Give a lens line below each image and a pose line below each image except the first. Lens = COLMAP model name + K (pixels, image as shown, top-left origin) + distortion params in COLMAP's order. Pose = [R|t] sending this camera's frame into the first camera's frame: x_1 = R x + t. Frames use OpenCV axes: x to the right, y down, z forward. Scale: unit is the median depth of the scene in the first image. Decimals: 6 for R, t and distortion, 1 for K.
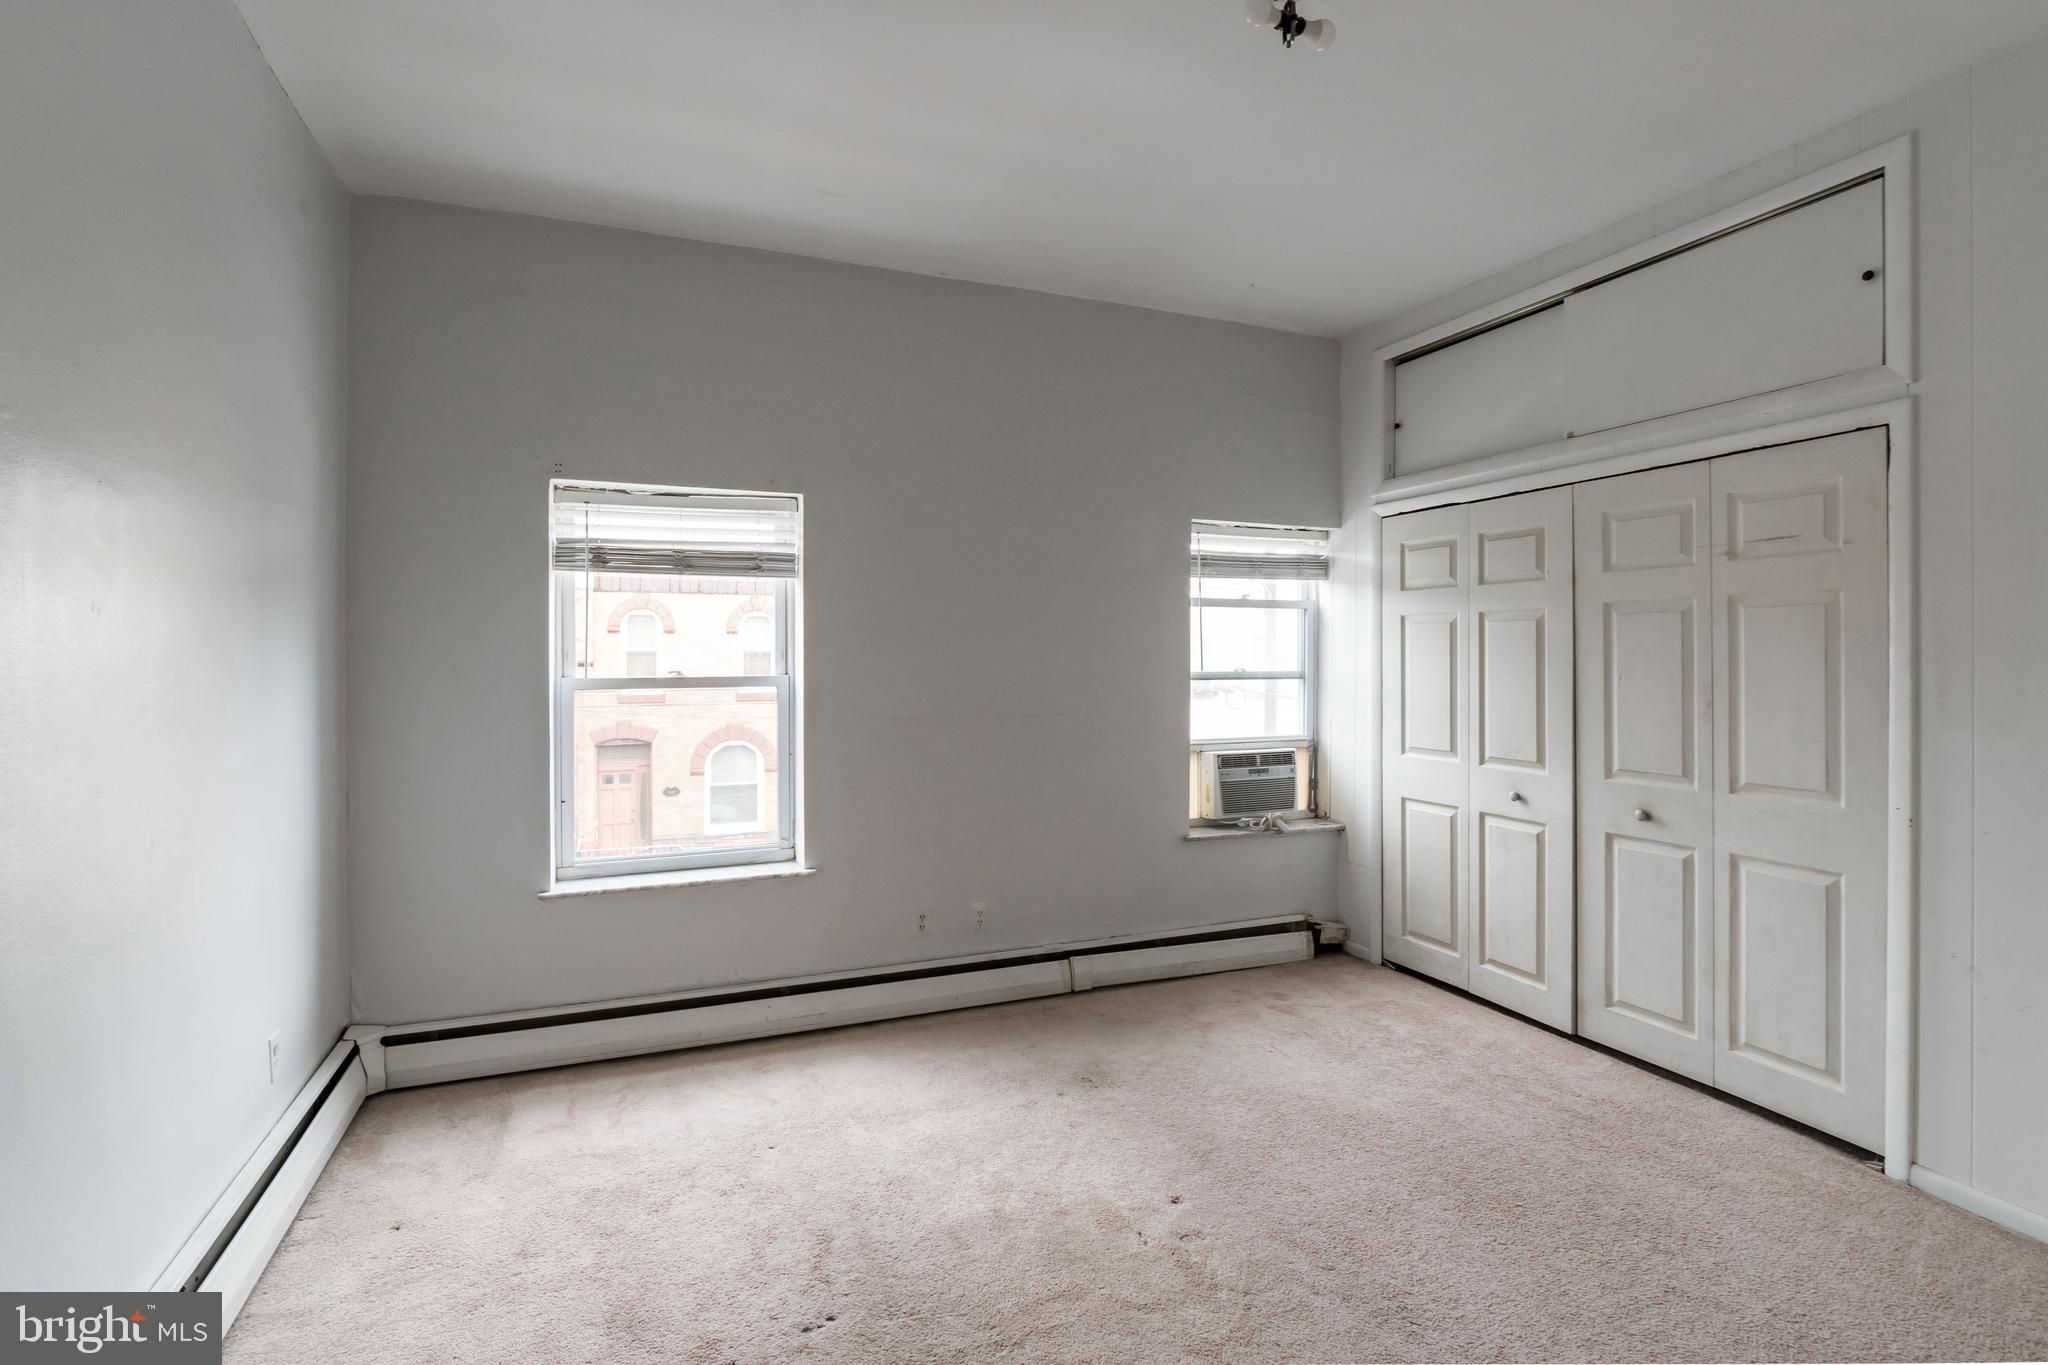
lens RADIAL K [[948.5, 0, 1022.4], [0, 948.5, 655.4], [0, 0, 1]] dist [-0.002153, -0.000413]
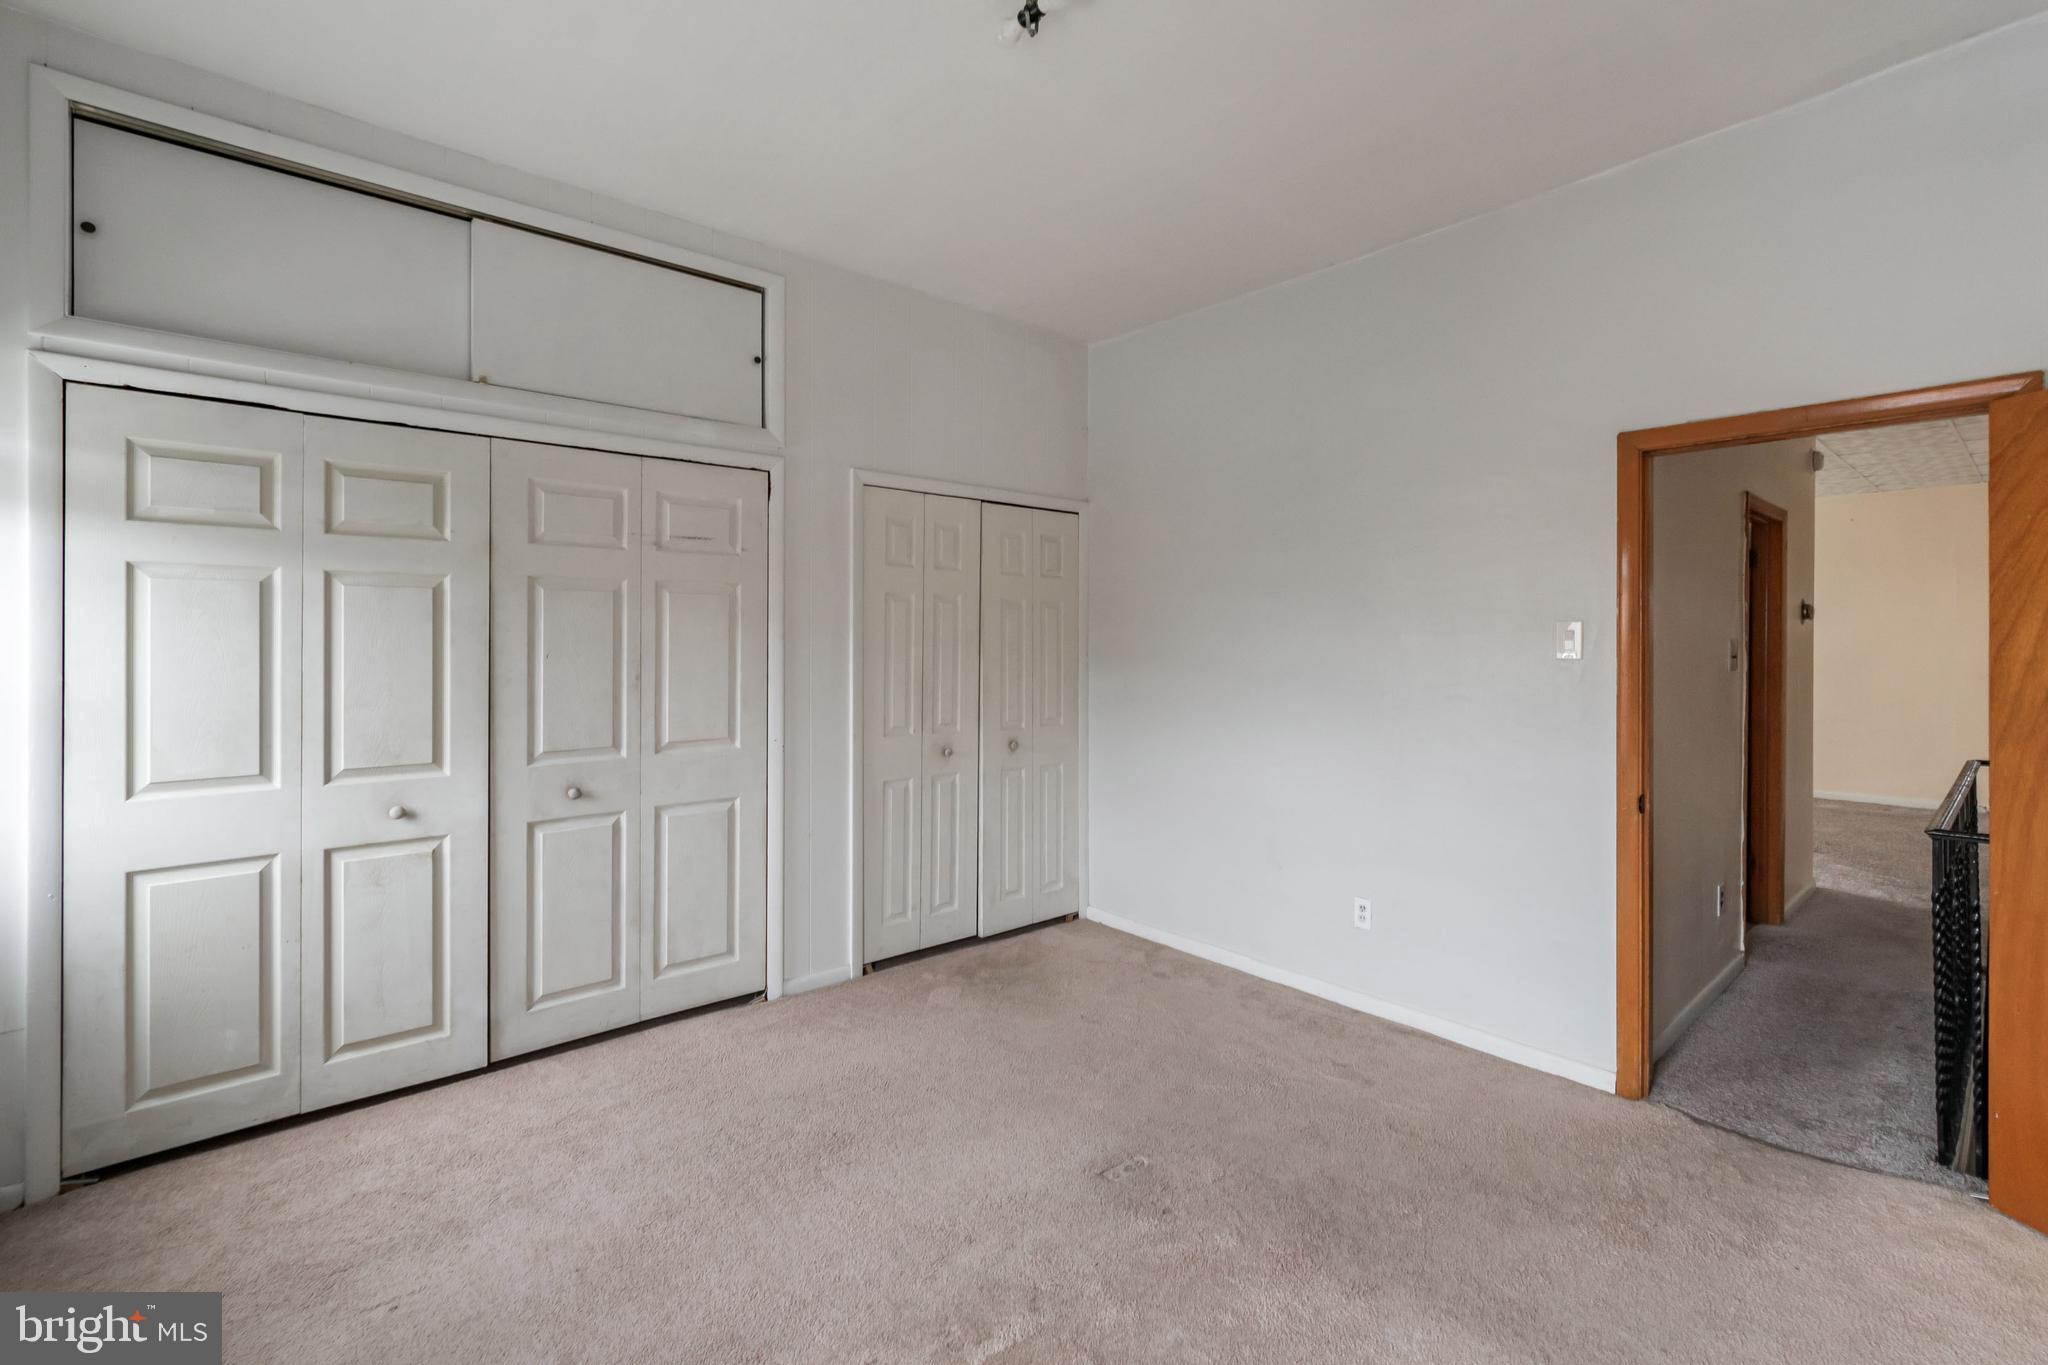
lens RADIAL K [[943.9, 0, 1040.9], [0, 943.9, 637.6], [0, 0, 1]] dist [0.000280, -0.000091]
pose [[-0.341589, 0.002853, 0.939845, -0.388061], [-0.000707, 0.999994, -0.003292, 0.006934], [-0.939849, -0.001789, -0.341585, 0.765913]]
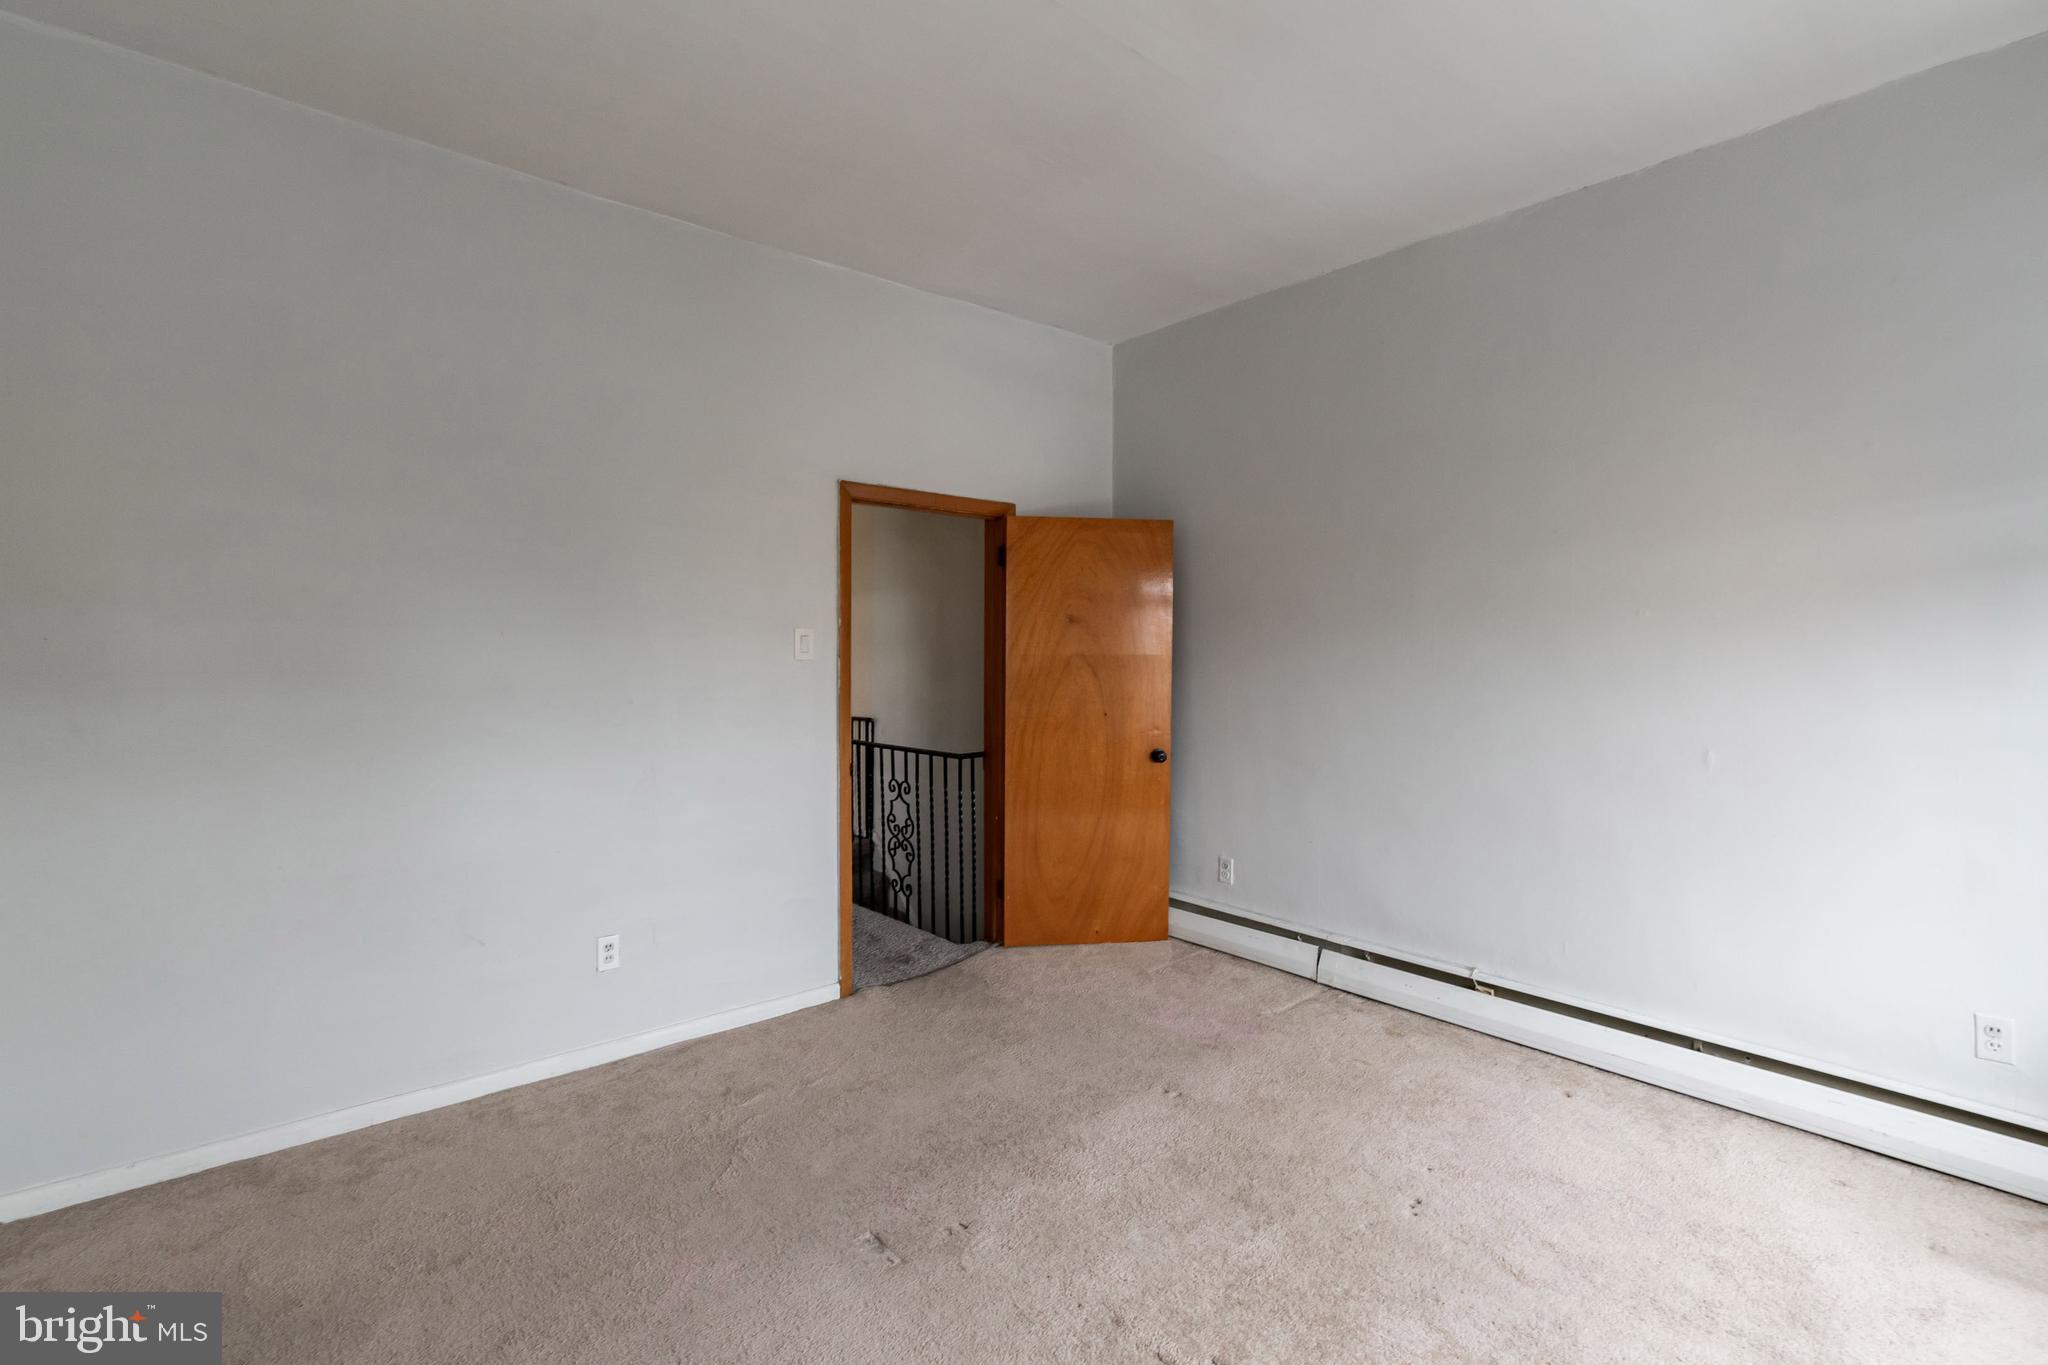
lens RADIAL K [[939.3, 0, 1050.8], [0, 939.3, 662.3], [0, 0, 1]] dist [-0.001542, -0.000110]
pose [[-0.941180, 0.008504, -0.337799, 0.329139], [0.000375, 0.999709, 0.024121, 0.001886], [0.337905, 0.022576, -0.940909, 1.062060]]
